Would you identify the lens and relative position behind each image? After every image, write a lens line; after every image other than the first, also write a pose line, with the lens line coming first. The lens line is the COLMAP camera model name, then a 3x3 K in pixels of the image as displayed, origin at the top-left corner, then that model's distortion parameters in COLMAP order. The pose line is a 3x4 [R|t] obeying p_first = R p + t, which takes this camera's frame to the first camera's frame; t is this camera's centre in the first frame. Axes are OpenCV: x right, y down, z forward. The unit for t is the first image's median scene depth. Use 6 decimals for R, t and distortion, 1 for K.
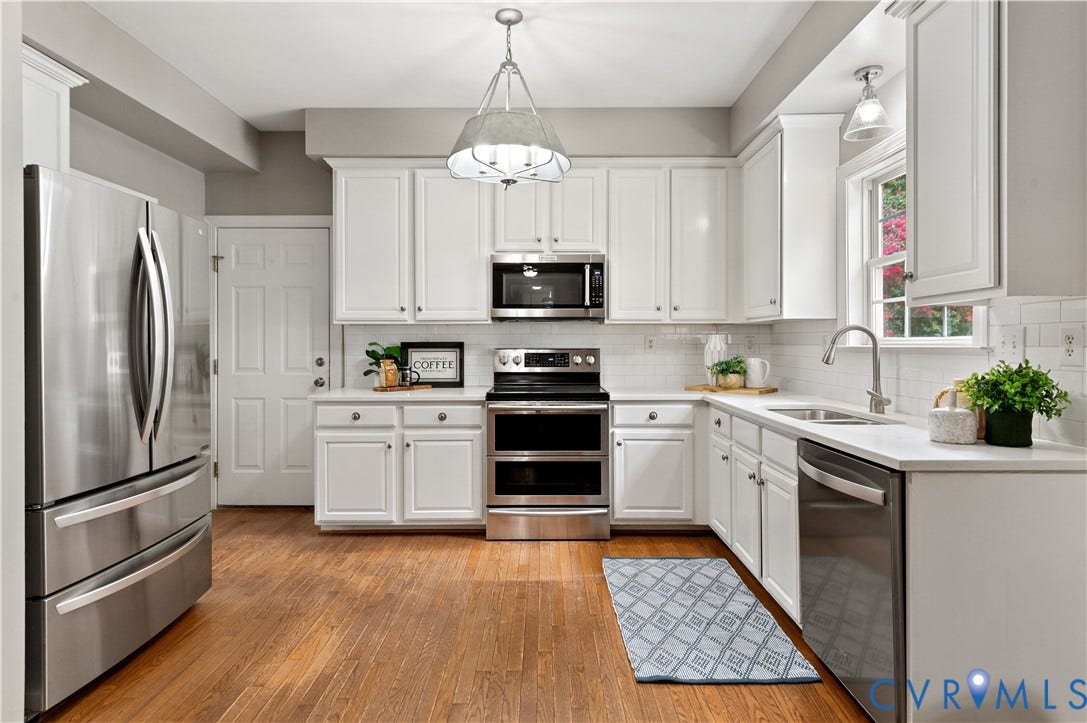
lens RADIAL K [[573.1, 0, 546.5], [0, 573.1, 343.6], [0, 0, 1]] dist [0.007871, -0.002305]
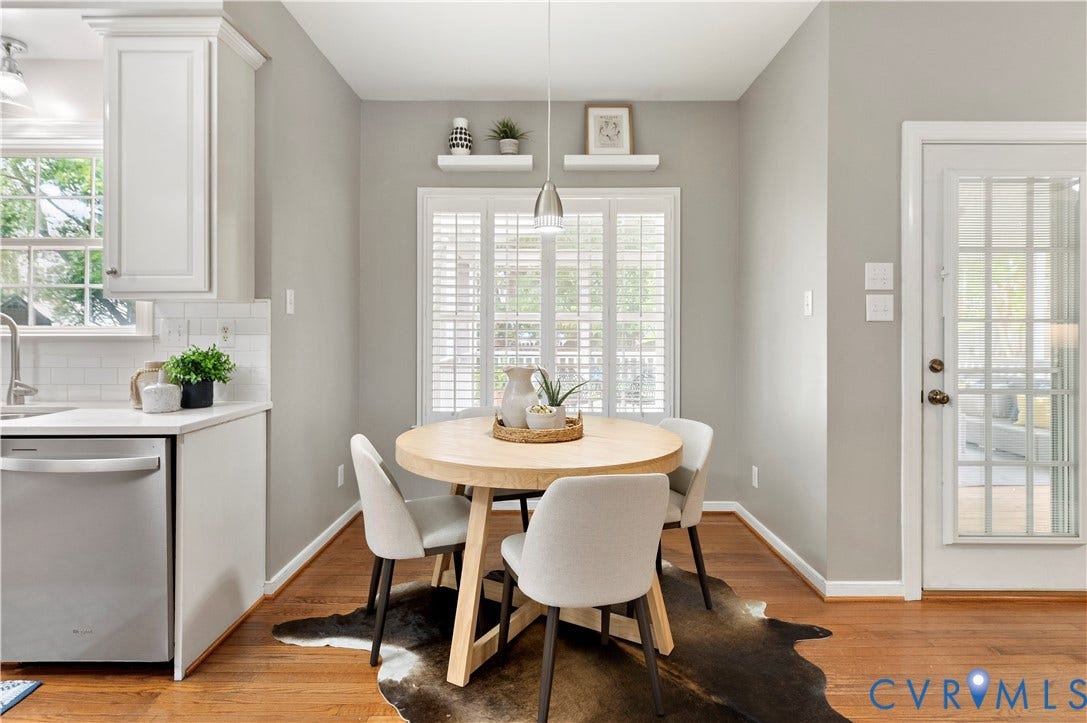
lens RADIAL K [[573.1, 0, 536.1], [0, 573.1, 331.7], [0, 0, 1]] dist [0.007871, -0.002305]
pose [[0.005332, 0.003808, 0.999979, -0.280743], [-0.002711, 0.999989, -0.003793, 0.000497], [-0.999982, -0.002691, 0.005342, 0.099603]]
